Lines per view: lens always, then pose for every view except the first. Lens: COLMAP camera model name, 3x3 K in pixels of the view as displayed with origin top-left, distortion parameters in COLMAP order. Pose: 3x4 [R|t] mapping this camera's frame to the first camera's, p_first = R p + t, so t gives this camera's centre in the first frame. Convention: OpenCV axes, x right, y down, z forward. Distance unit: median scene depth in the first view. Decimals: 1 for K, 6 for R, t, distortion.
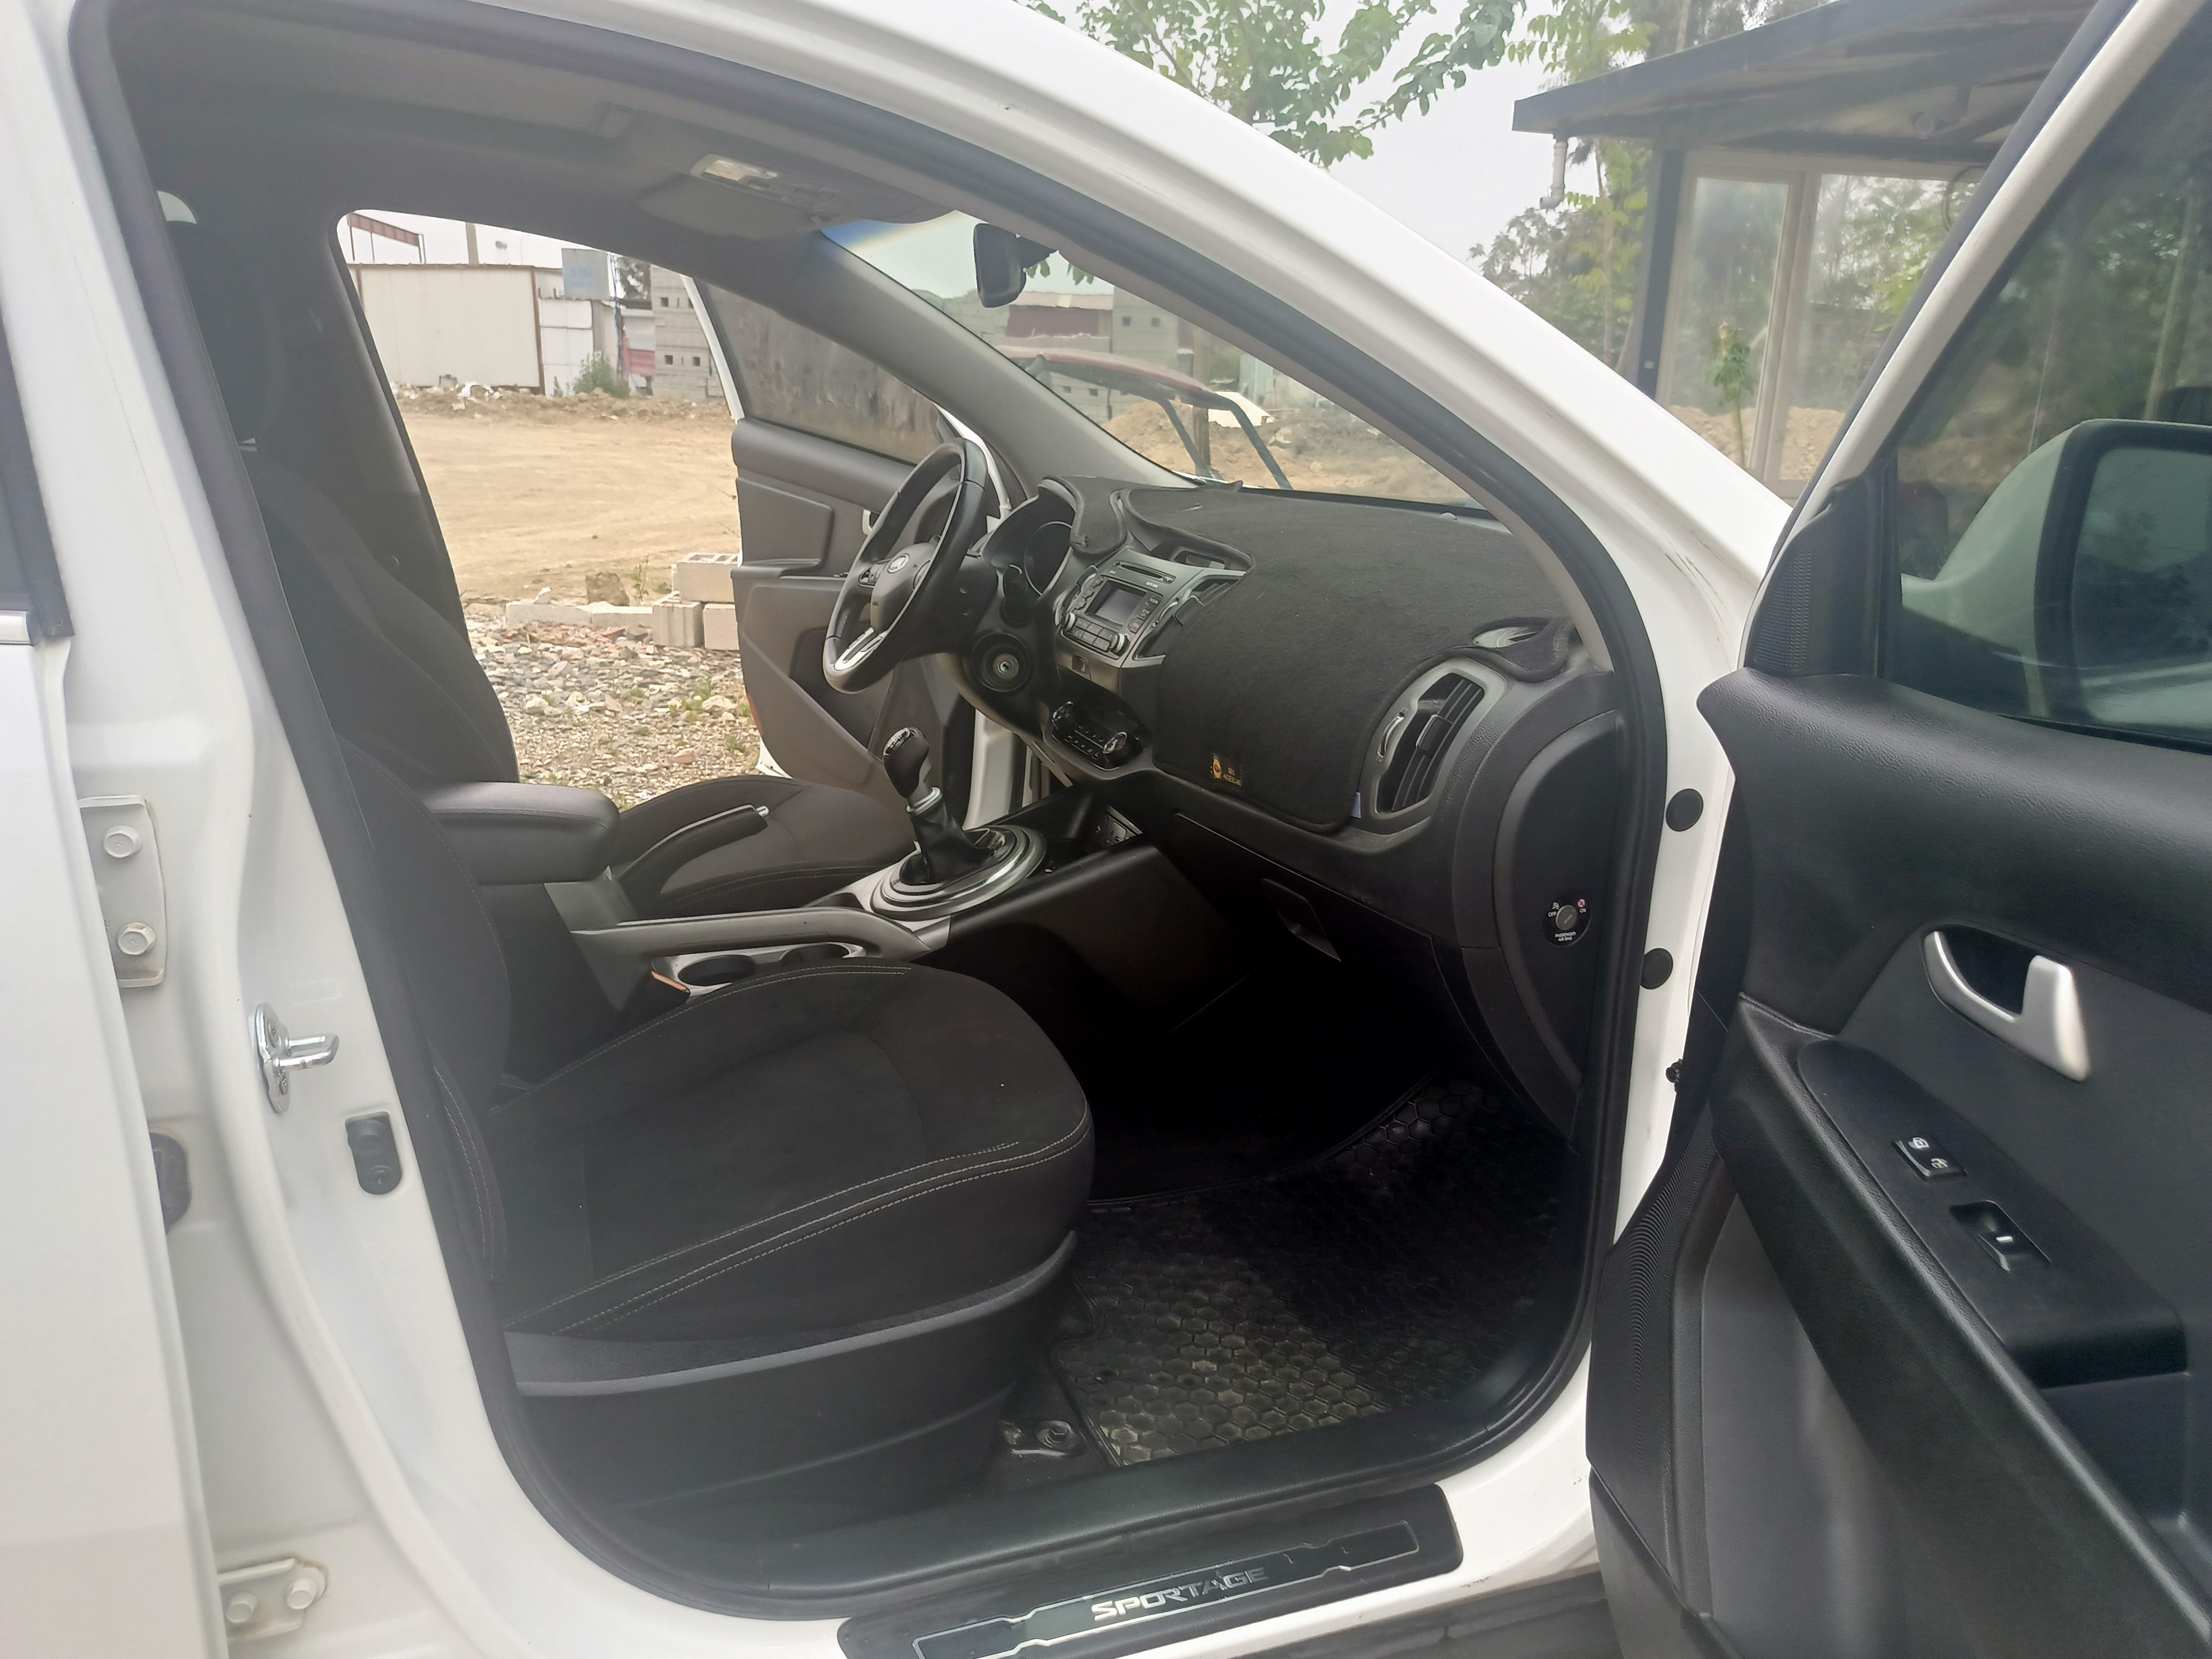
lens RADIAL K [[1613.9, 0, 1147.1], [0, 1613.9, 824.3], [0, 0, 1]] dist [0.036255, -0.078631]
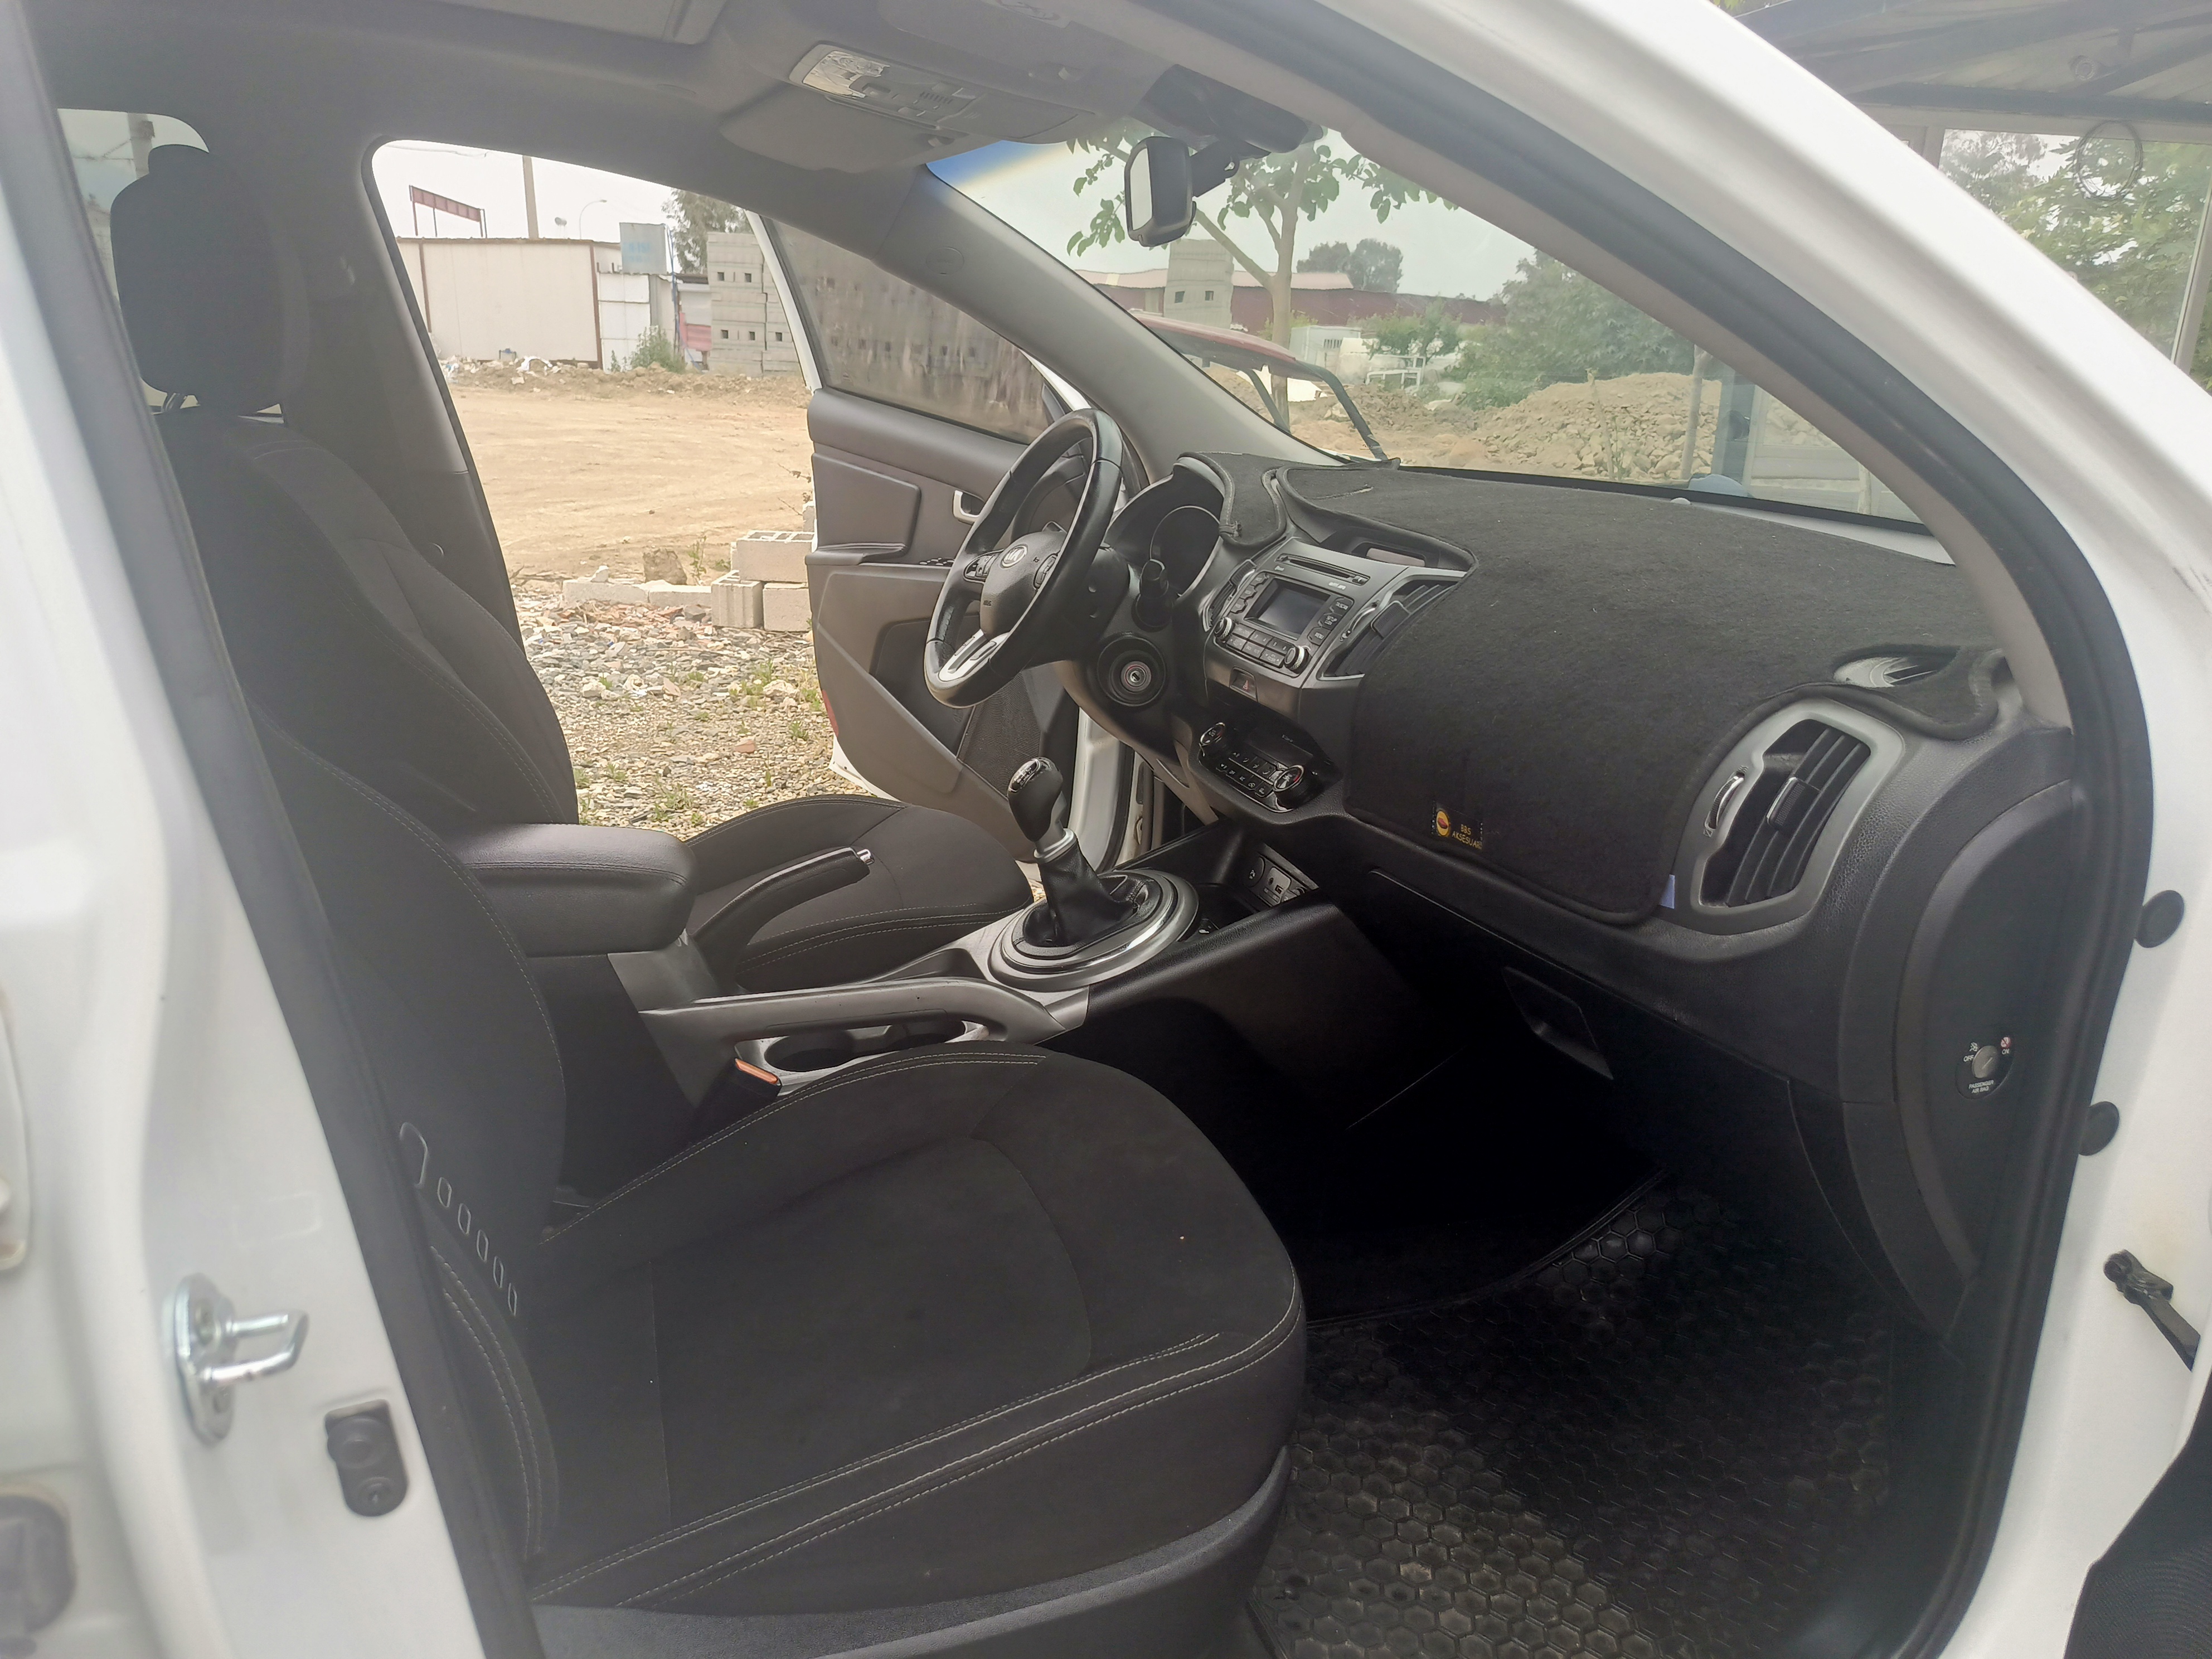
lens RADIAL K [[1592.0, 0, 1108.4], [0, 1592.0, 813.6], [0, 0, 1]] dist [0.025905, -0.049694]
pose [[0.998839, 0.011608, -0.046750, -0.068303], [-0.011054, 0.999866, 0.012099, -0.038362], [0.046884, -0.011568, 0.998833, 0.172261]]
